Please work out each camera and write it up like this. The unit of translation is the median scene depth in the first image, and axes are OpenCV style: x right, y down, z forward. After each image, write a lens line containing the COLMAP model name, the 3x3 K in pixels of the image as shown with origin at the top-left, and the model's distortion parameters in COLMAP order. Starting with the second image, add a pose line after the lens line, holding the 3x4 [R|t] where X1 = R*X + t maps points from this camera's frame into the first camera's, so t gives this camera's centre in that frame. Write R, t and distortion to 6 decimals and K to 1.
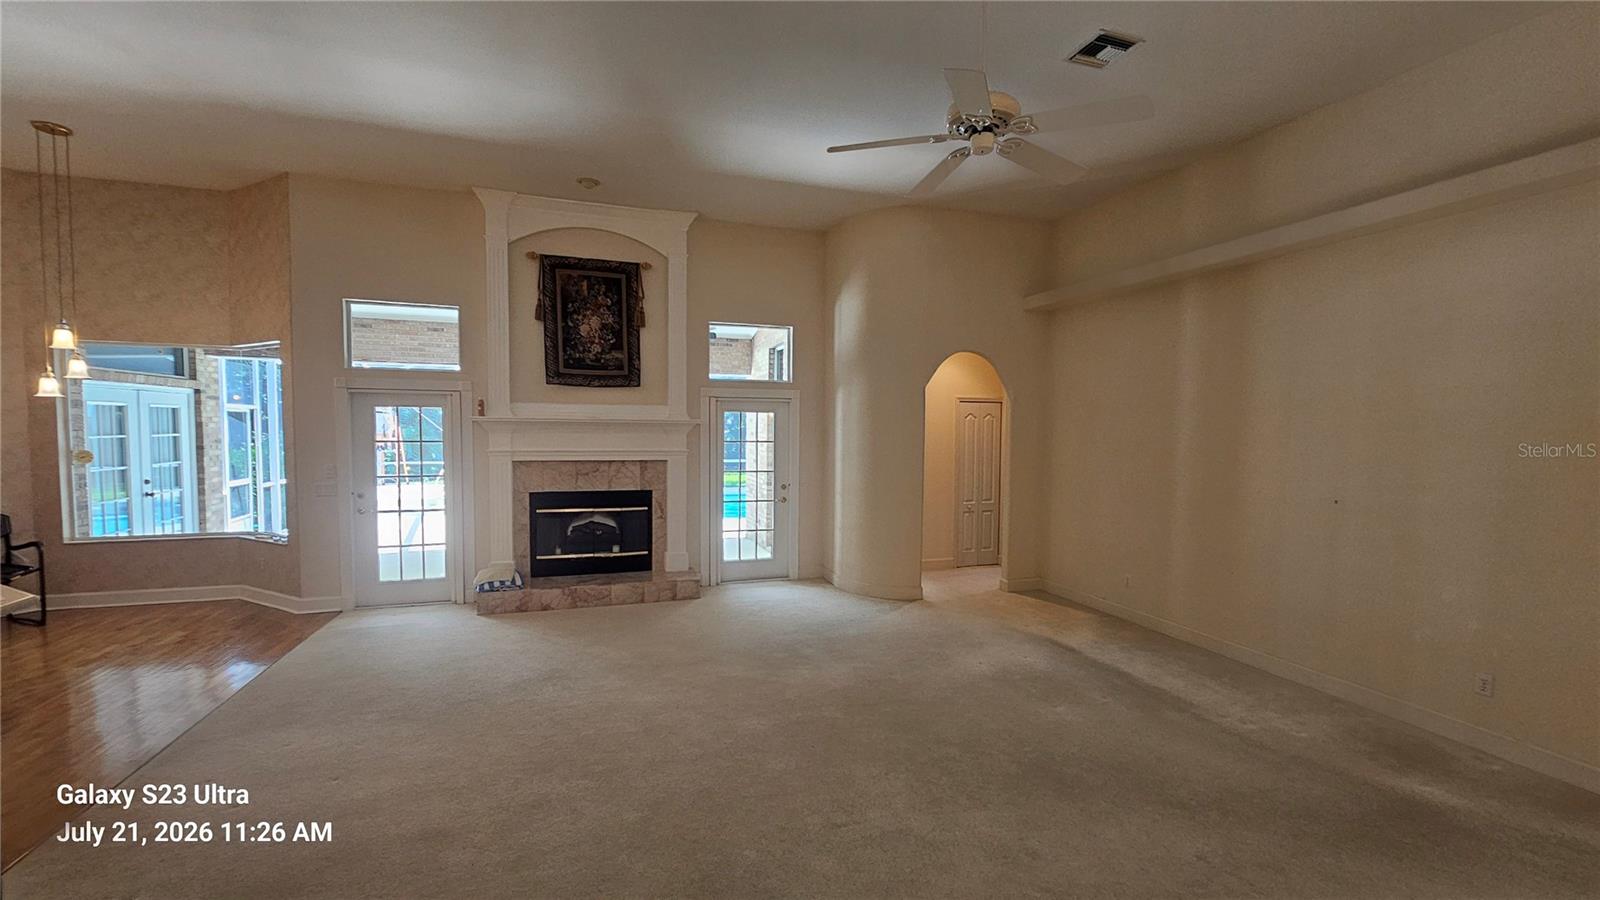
lens RADIAL K [[652.8, 0, 804.5], [0, 652.8, 463.4], [0, 0, 1]] dist [-0.001028, -0.000218]
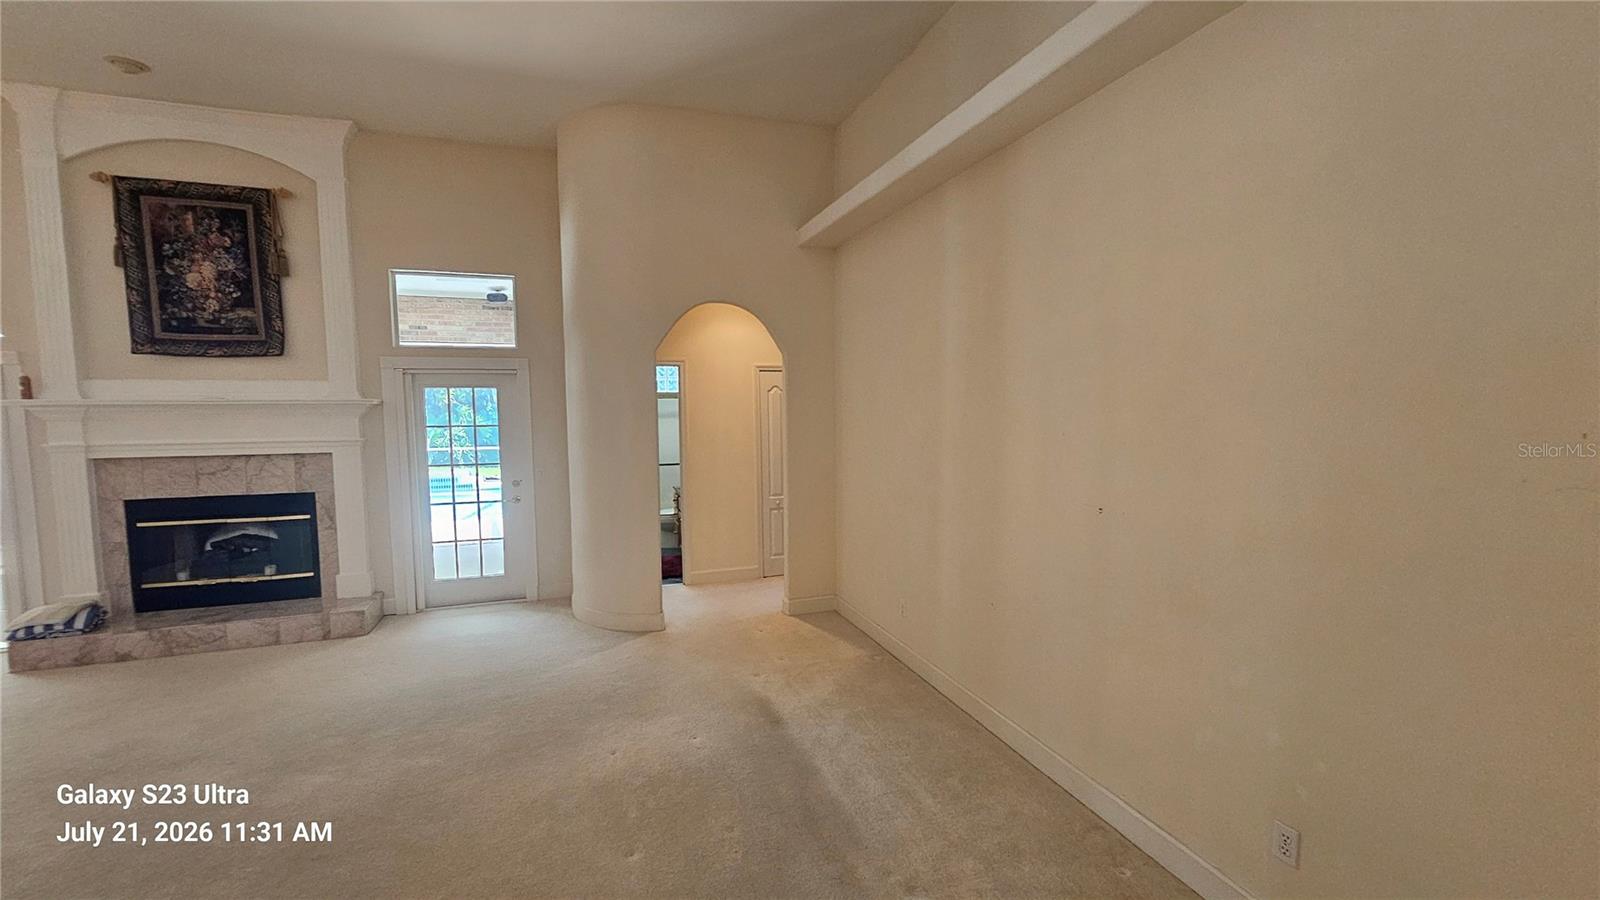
lens RADIAL K [[651.0, 0, 803.8], [0, 651.0, 458.1], [0, 0, 1]] dist [0.000364, -0.000087]
pose [[0.999805, -0.017808, 0.008536, 0.346196], [0.017597, 0.999553, 0.024188, -0.007697], [-0.008963, -0.024034, 0.999671, 0.248085]]
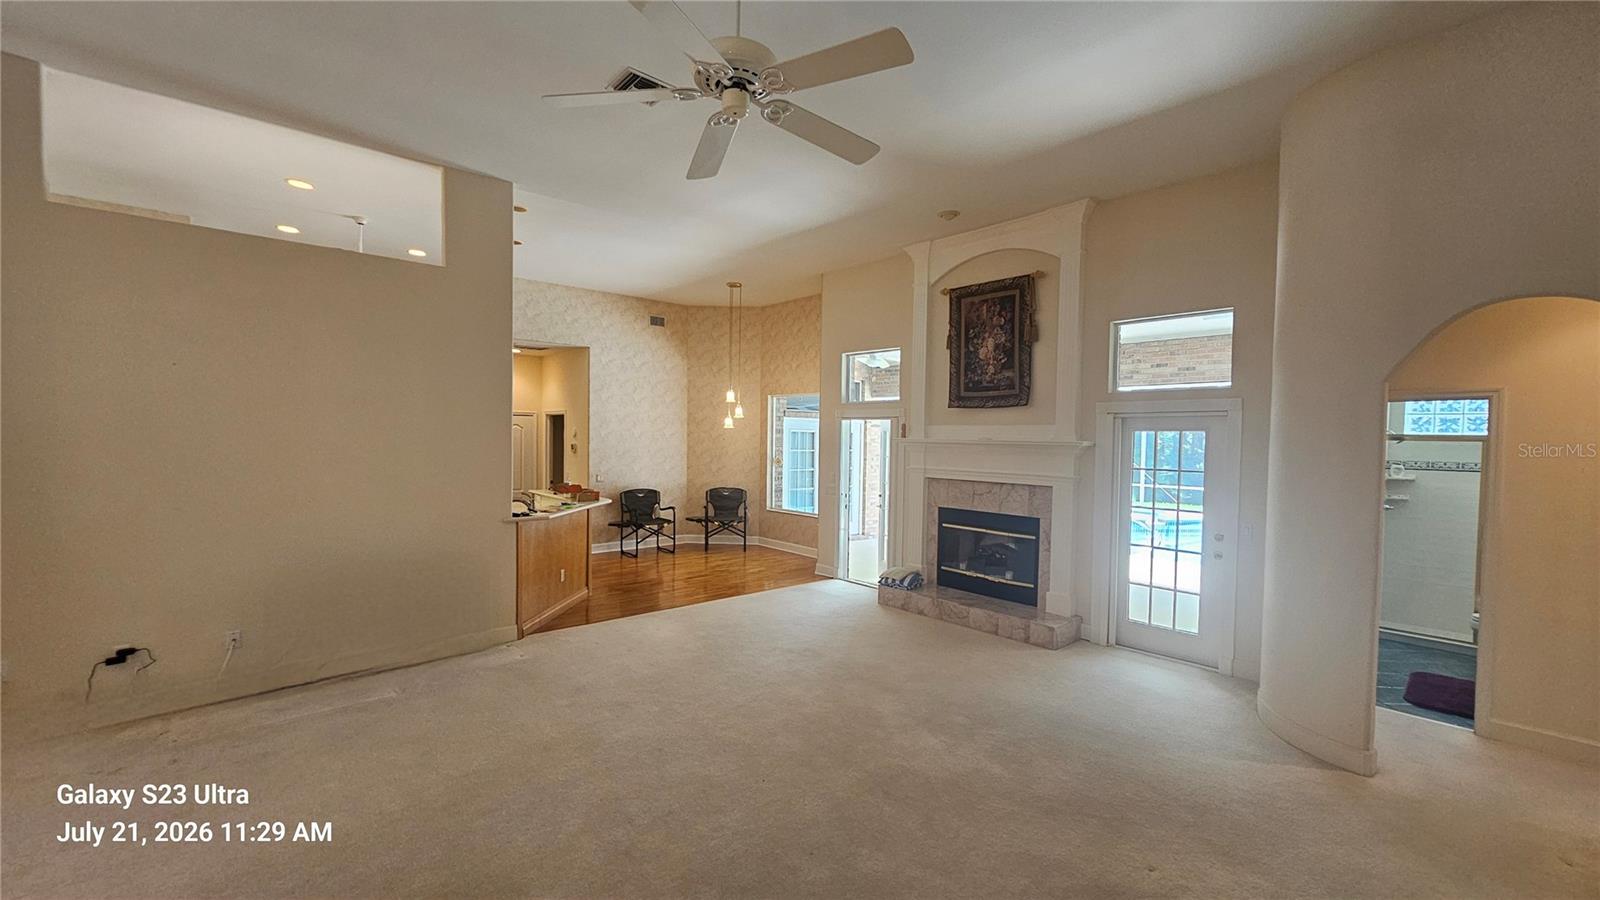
lens RADIAL K [[651.0, 0, 803.8], [0, 651.0, 458.1], [0, 0, 1]] dist [0.000364, -0.000087]
pose [[0.391615, 0.025675, -0.919771, 0.490337], [-0.064390, 0.997925, 0.000441, -0.022905], [0.917874, 0.059051, 0.392455, 0.354037]]
